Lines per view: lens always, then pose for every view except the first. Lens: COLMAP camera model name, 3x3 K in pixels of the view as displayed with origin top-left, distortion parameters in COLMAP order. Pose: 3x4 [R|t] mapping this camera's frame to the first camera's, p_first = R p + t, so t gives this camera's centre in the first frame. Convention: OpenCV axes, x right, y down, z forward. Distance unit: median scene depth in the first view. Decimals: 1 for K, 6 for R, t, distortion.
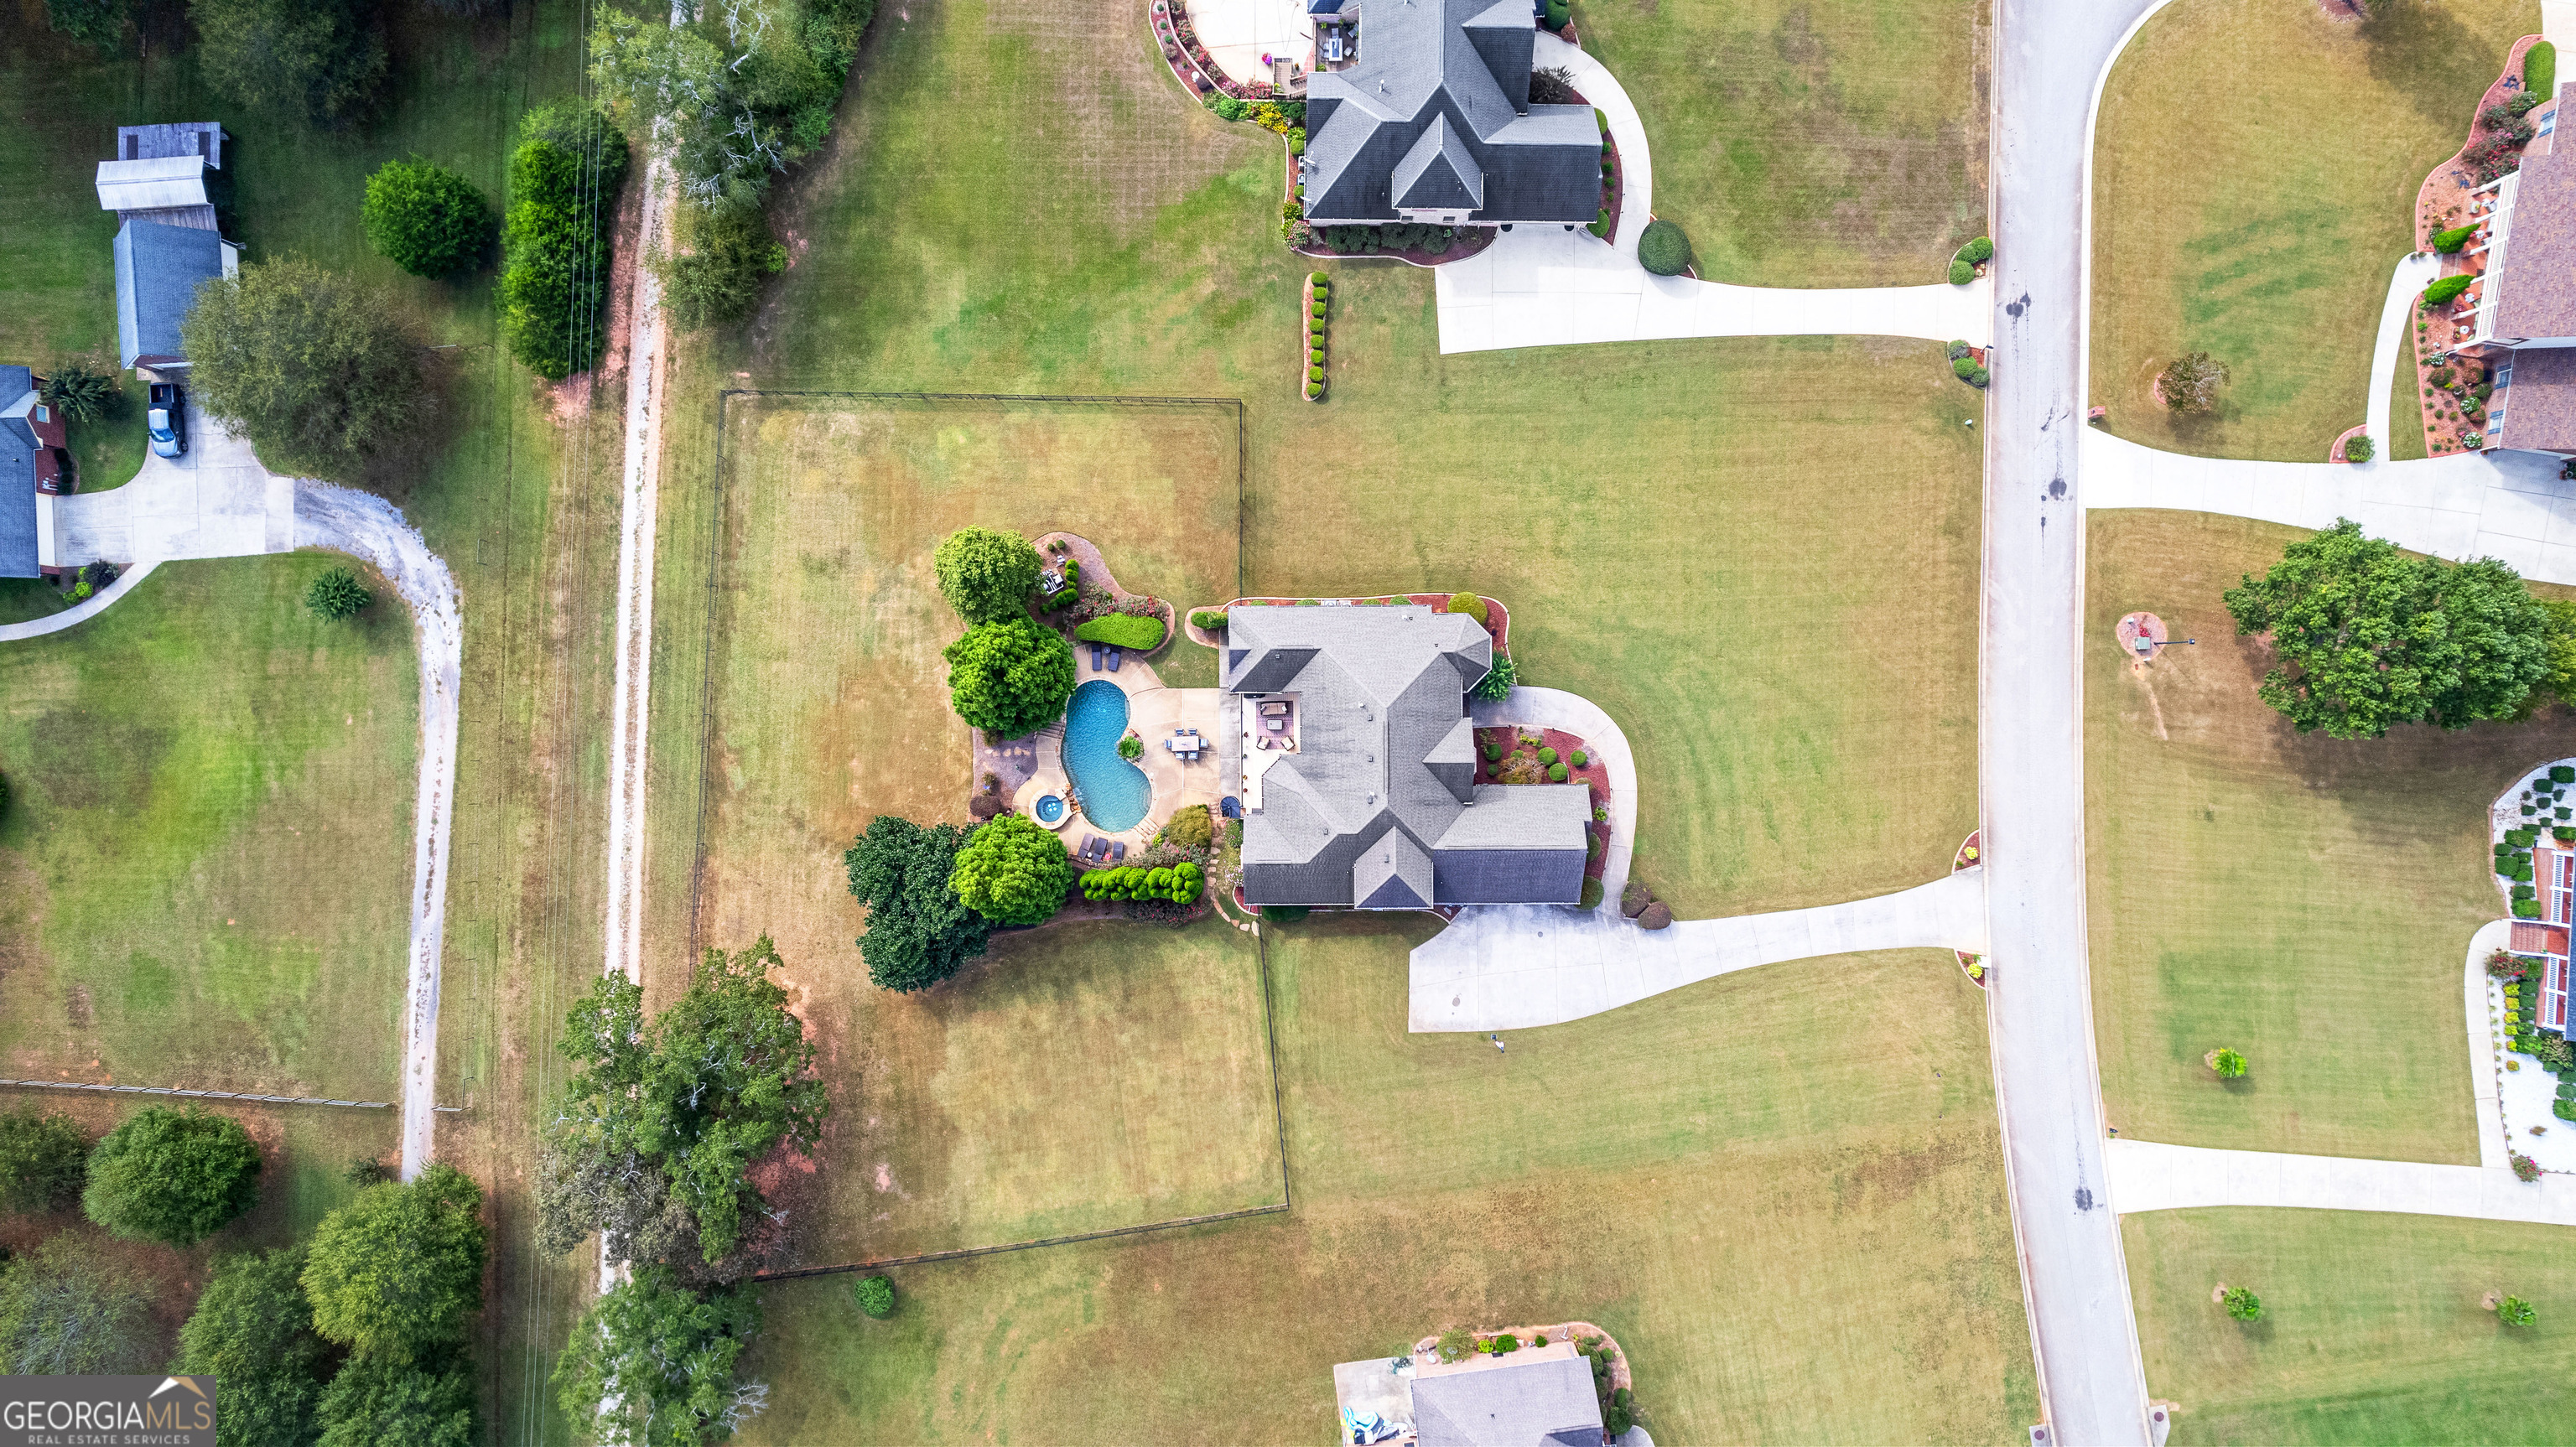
lens RADIAL K [[1648.3, 0, 1288.0], [0, 1648.3, 723.5], [0, 0, 1]] dist [-0.072326, 0.059601]
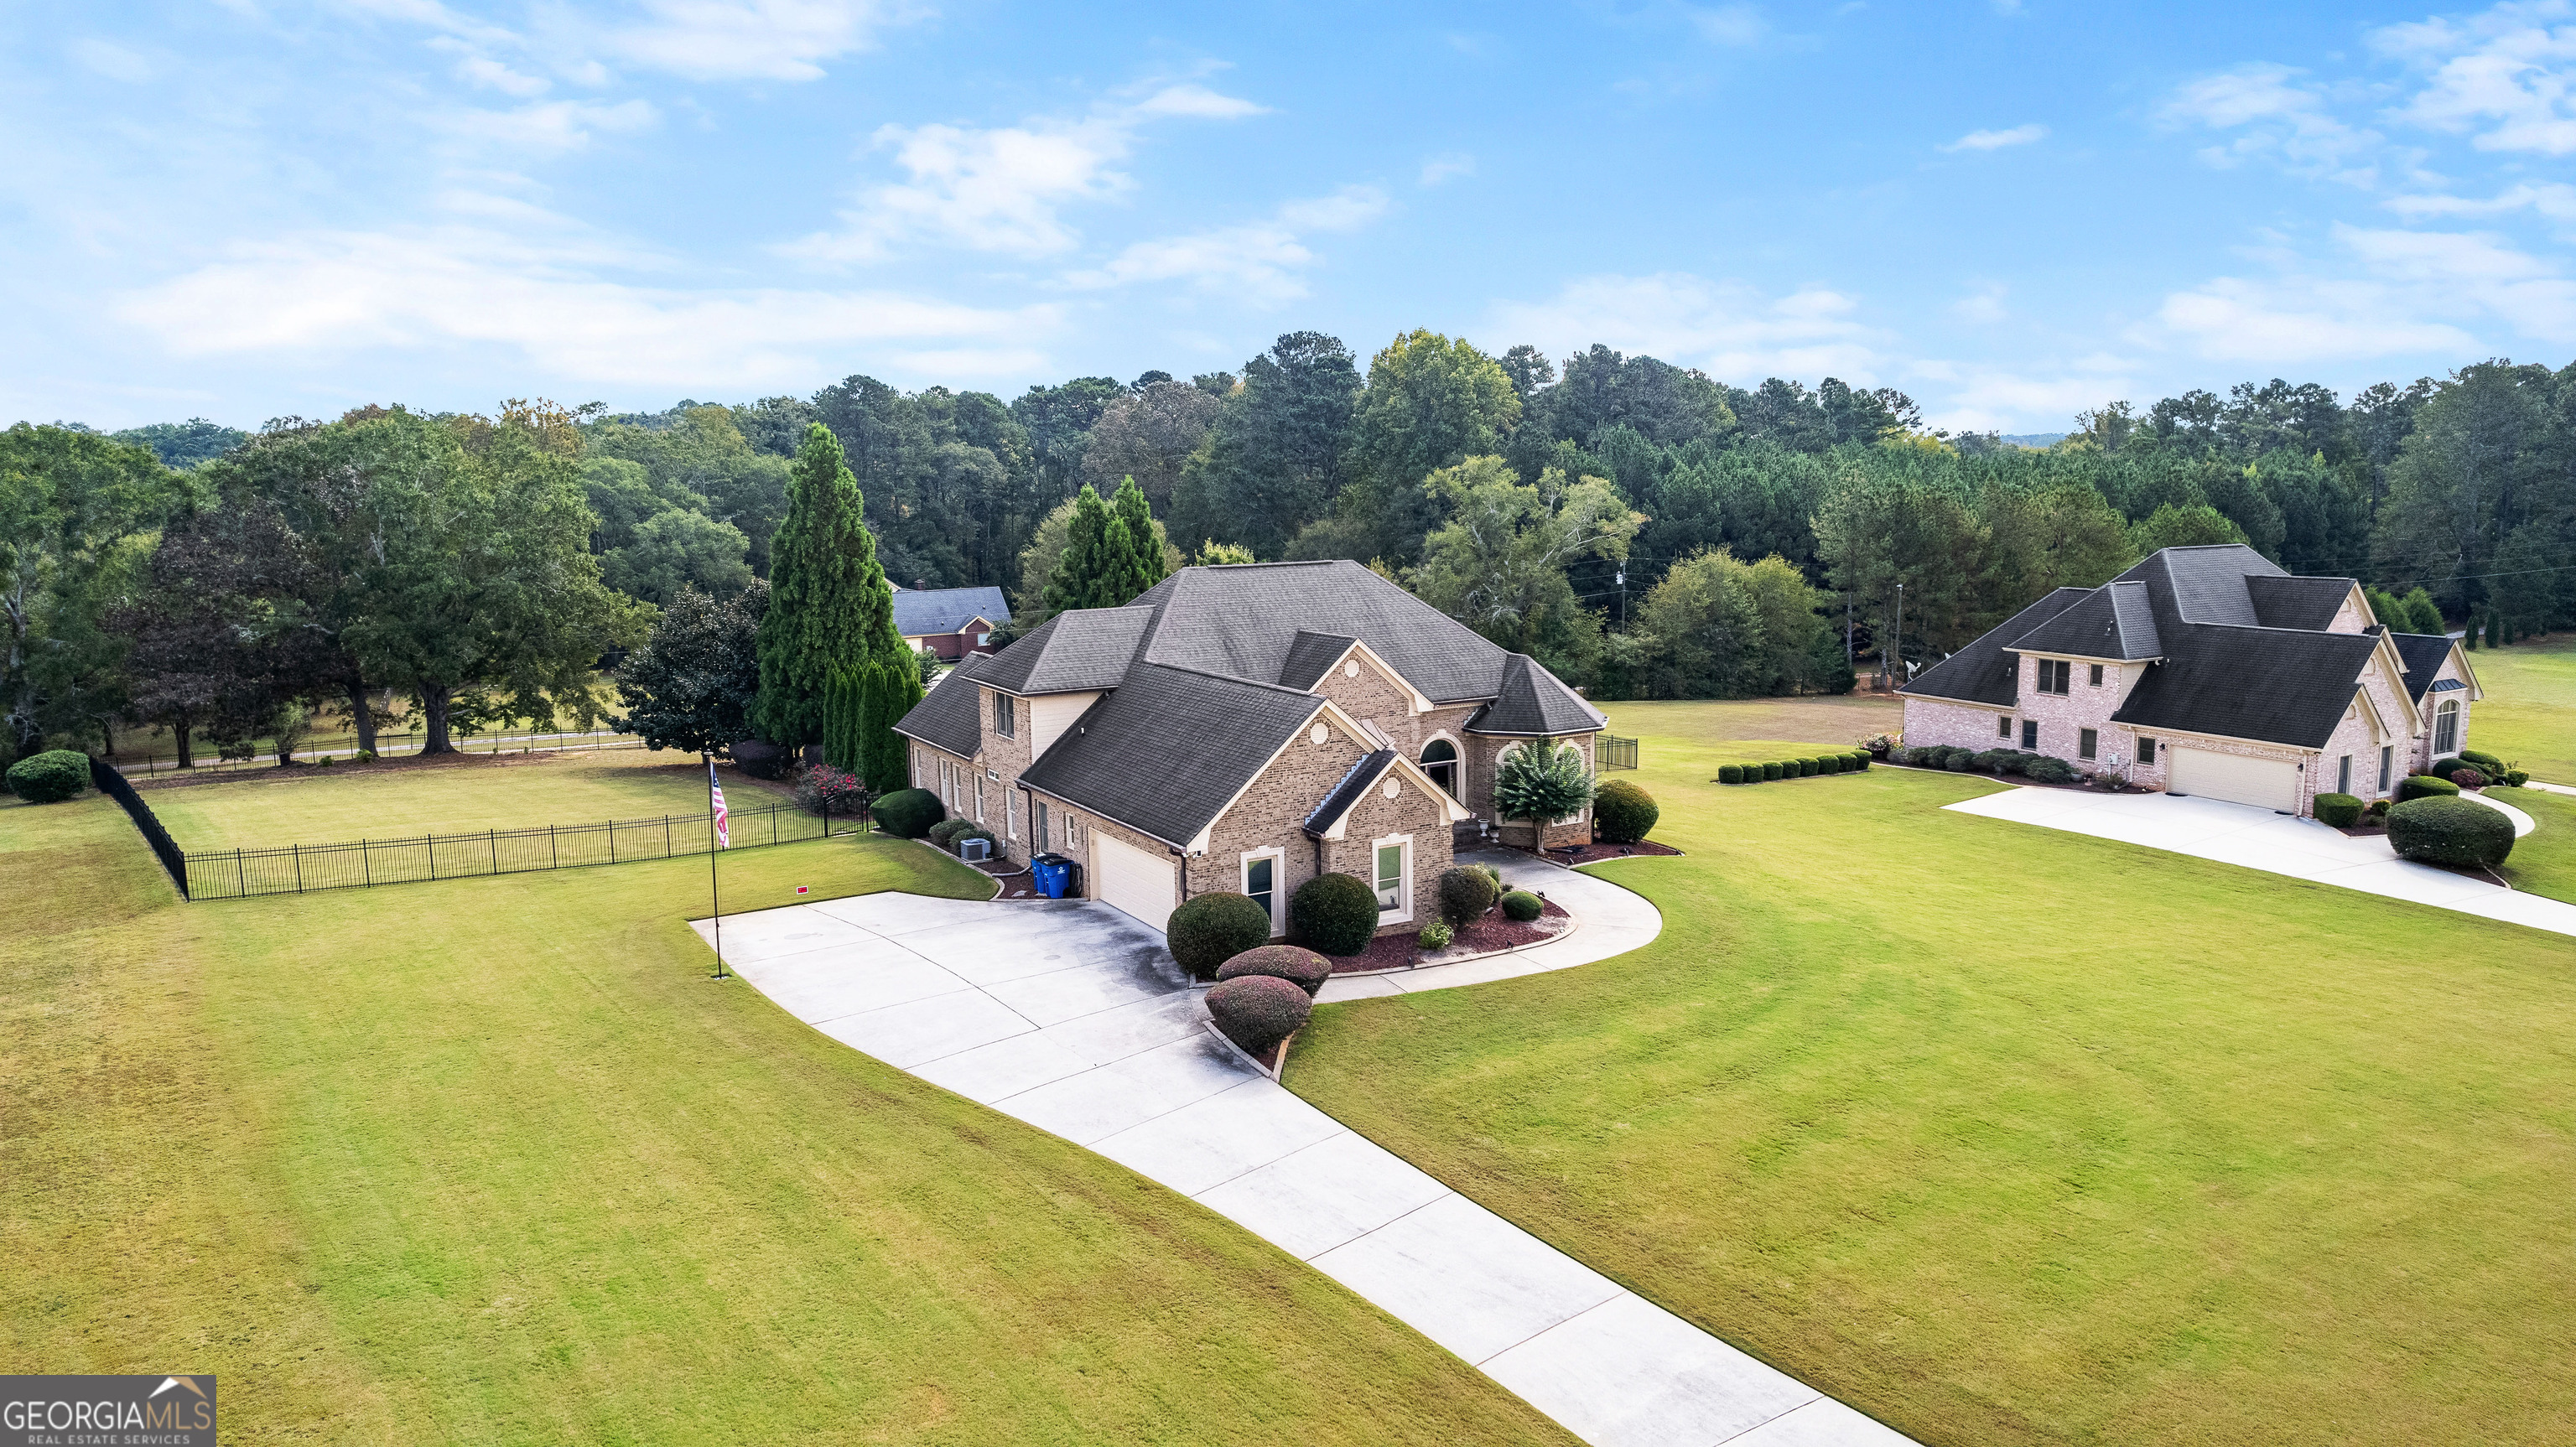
lens RADIAL K [[1648.3, 0, 1288.0], [0, 1648.3, 723.5], [0, 0, 1]] dist [-0.072326, 0.059601]
pose [[0.503037, 0.139785, -0.852886, 0.465359], [-0.864259, 0.085067, -0.495803, 0.251569], [0.003247, 0.986521, 0.163603, 0.888784]]
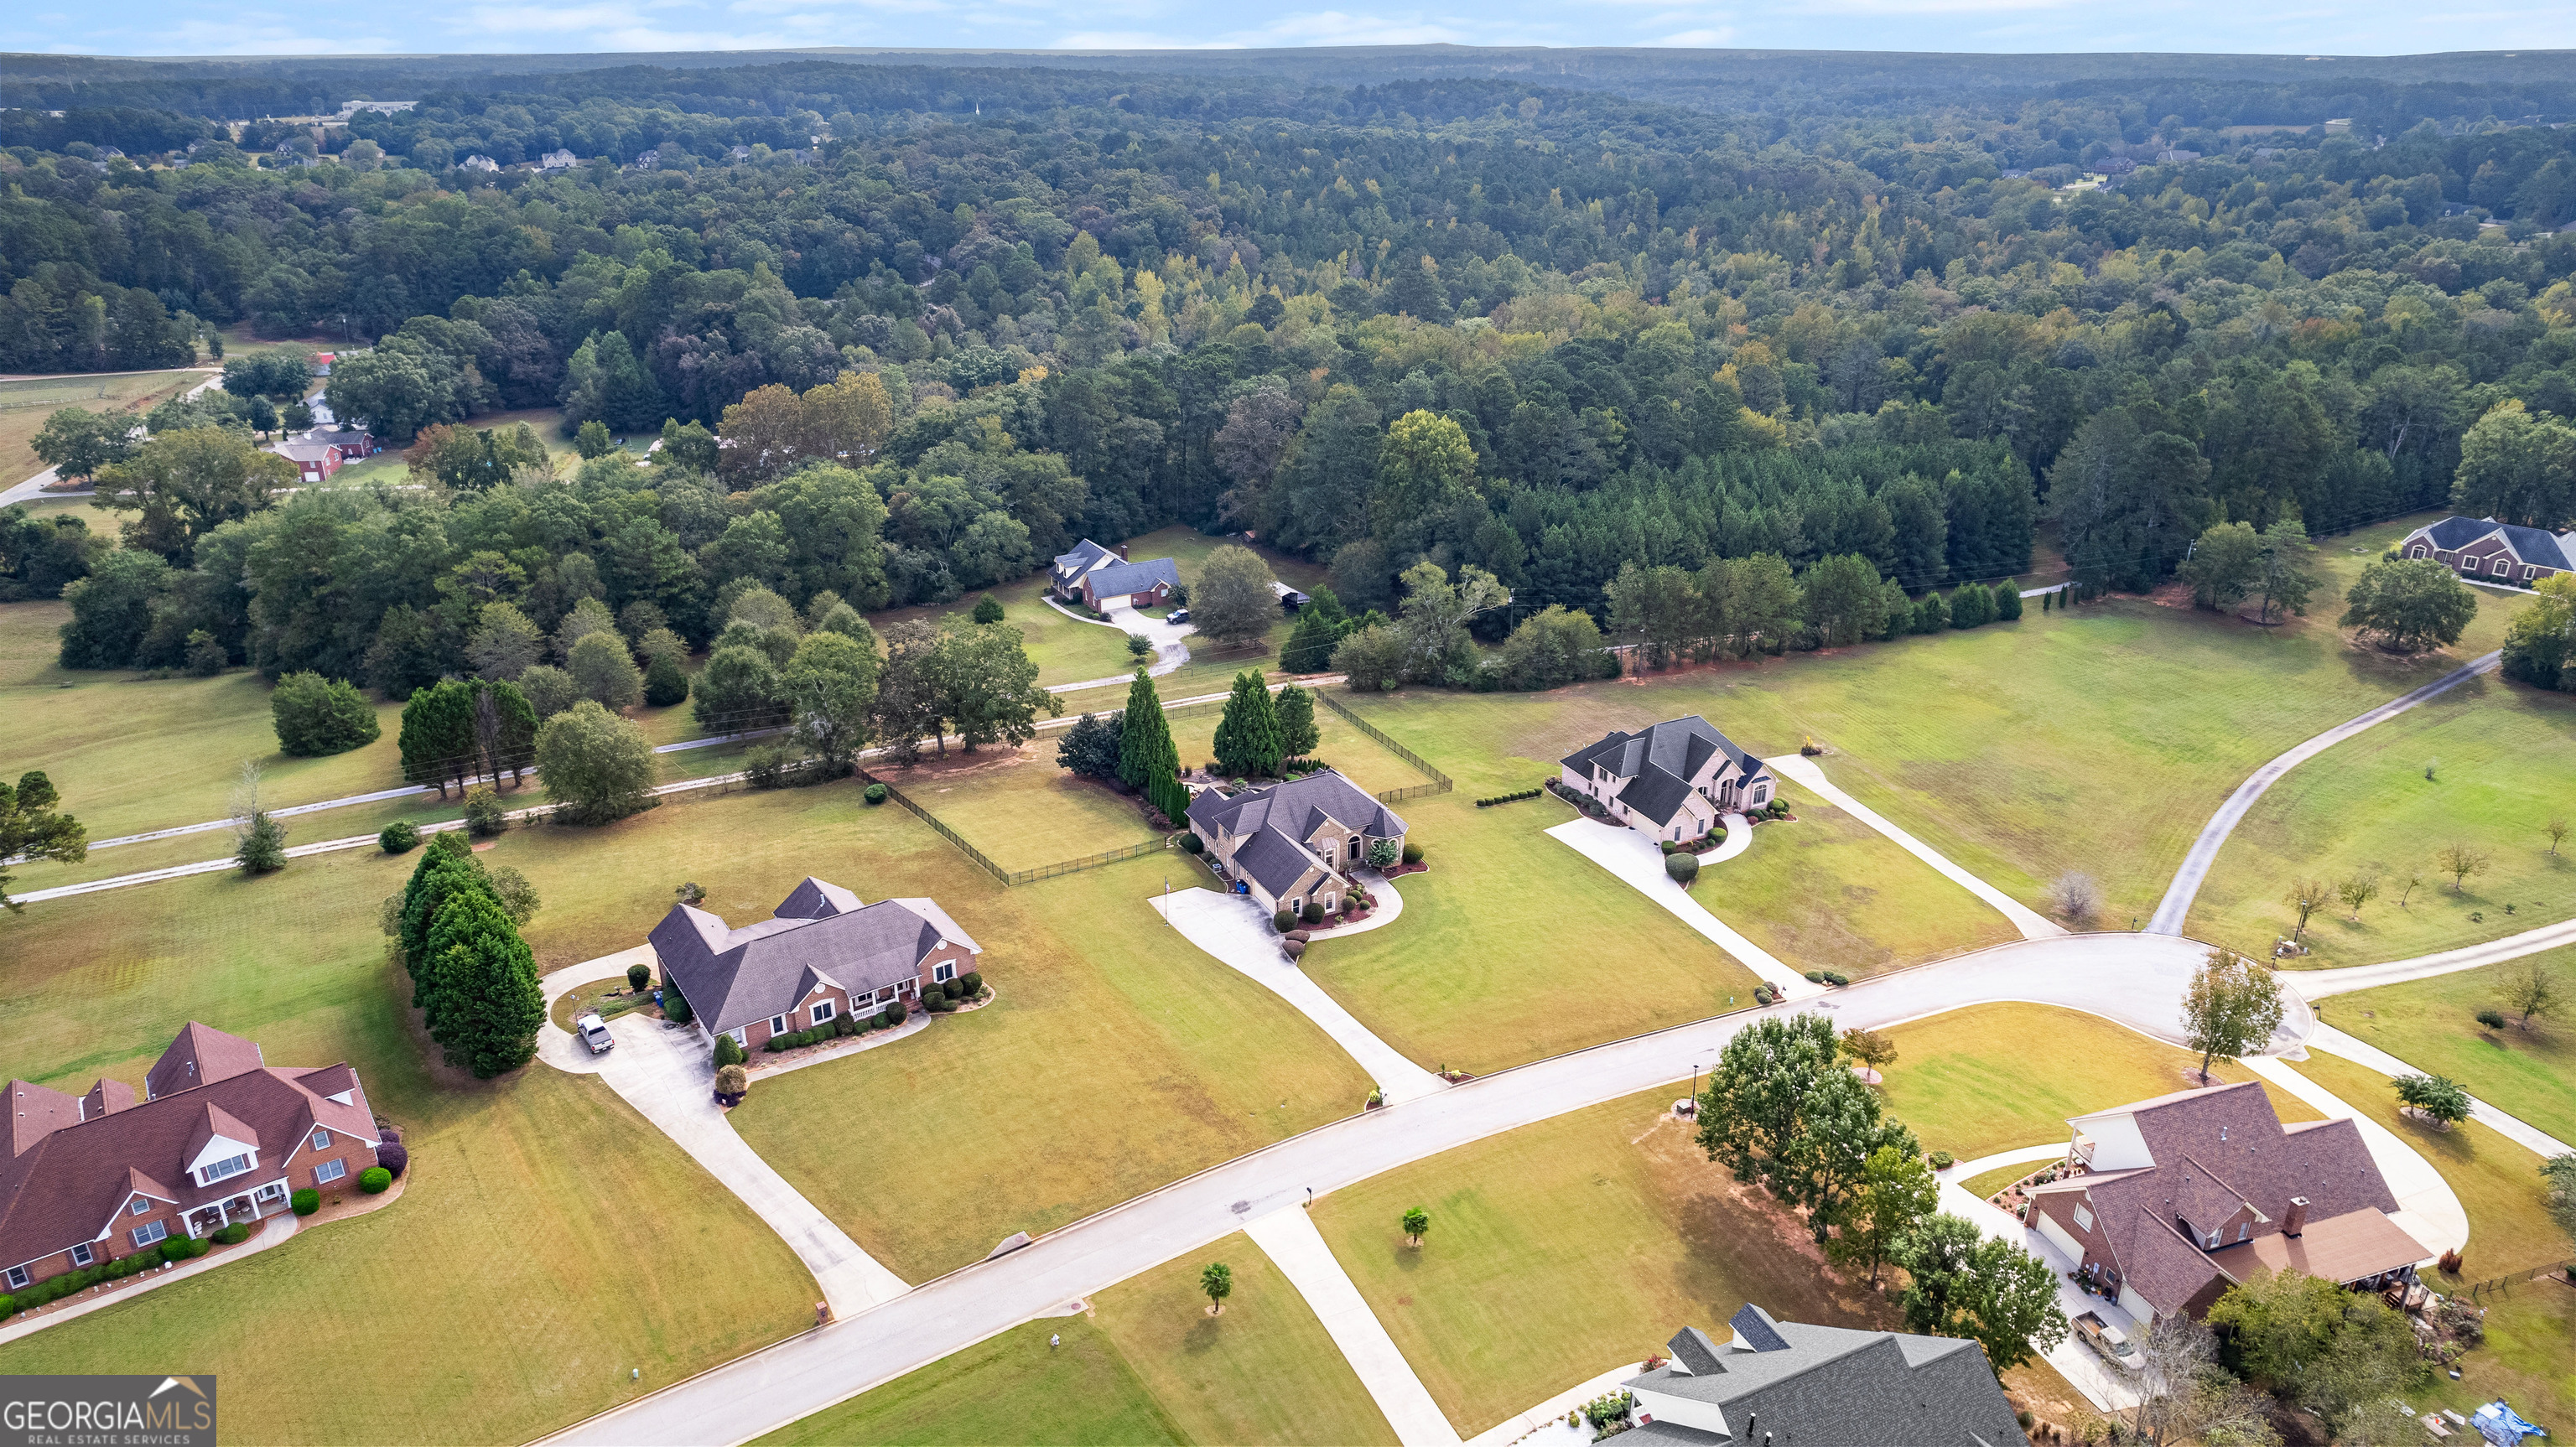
lens RADIAL K [[1658.9, 0, 1288.0], [0, 1658.9, 723.5], [0, 0, 1]] dist [-0.005792, 0.000686]
pose [[0.453980, 0.362424, -0.813972, 1.281895], [-0.890968, 0.175639, -0.418720, 0.668308], [-0.008789, 0.915314, 0.402645, 0.254504]]
